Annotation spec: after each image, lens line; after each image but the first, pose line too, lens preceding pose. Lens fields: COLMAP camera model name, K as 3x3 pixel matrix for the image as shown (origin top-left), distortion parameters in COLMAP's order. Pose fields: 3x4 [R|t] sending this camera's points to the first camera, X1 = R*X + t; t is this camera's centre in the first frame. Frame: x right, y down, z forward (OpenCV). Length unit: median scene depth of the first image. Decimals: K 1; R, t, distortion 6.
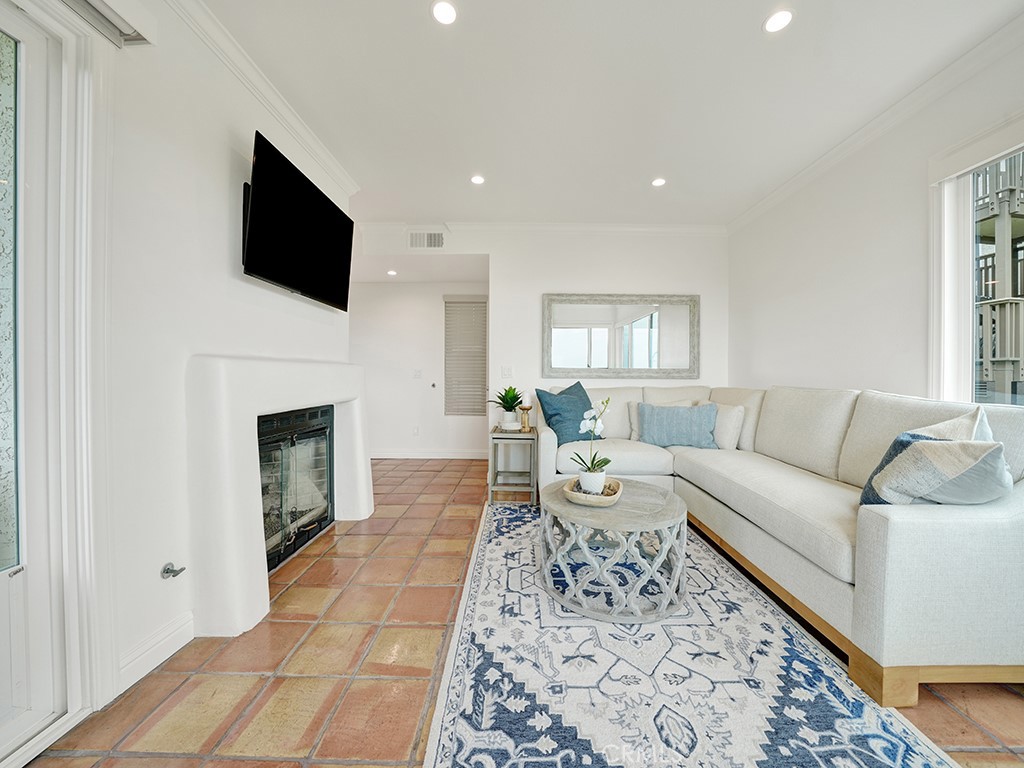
lens RADIAL K [[366.1, 0, 515.1], [0, 366.1, 376.6], [0, 0, 1]] dist [-0.022053, 0.001367]
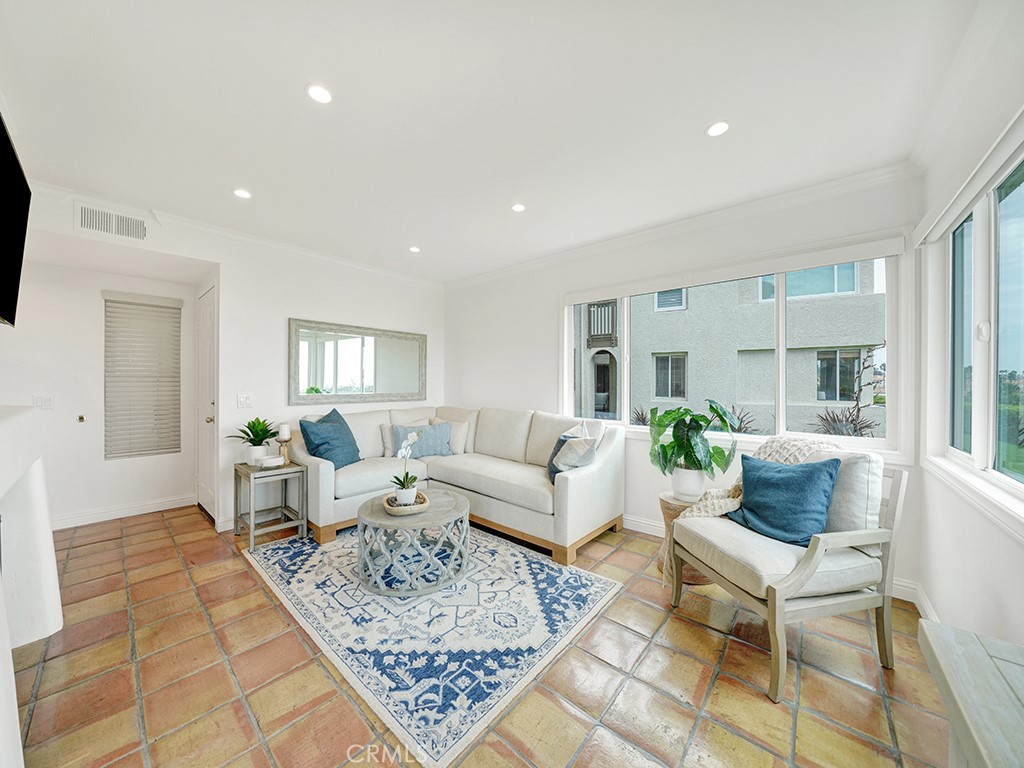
lens RADIAL K [[366.1, 0, 508.6], [0, 366.1, 384.3], [0, 0, 1]] dist [-0.022053, 0.001367]
pose [[0.659003, -0.007049, 0.752107, -0.571416], [0.003232, 0.999973, 0.006541, -0.124839], [-0.752134, -0.001880, 0.659008, -0.127691]]
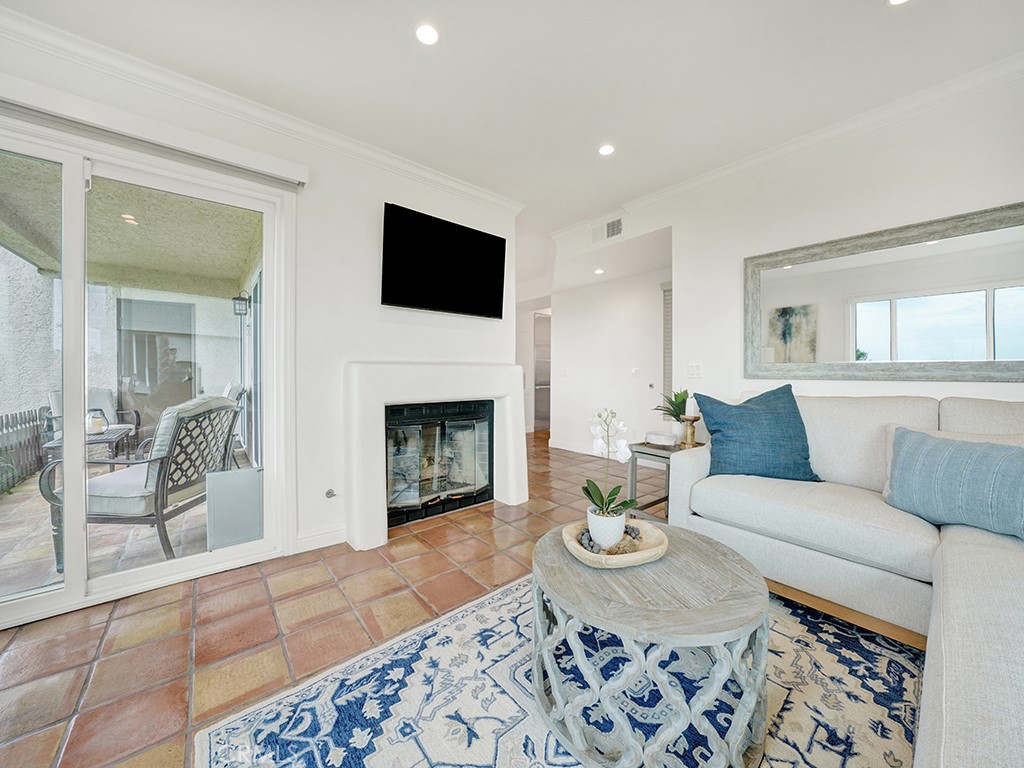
lens RADIAL K [[366.1, 0, 508.8], [0, 366.1, 375.0], [0, 0, 1]] dist [-0.022053, 0.001367]
pose [[0.642516, 0.002471, -0.766268, 0.697166], [-0.003986, 0.999992, -0.000118, -0.004658], [0.766262, 0.003130, 0.642521, 0.456991]]
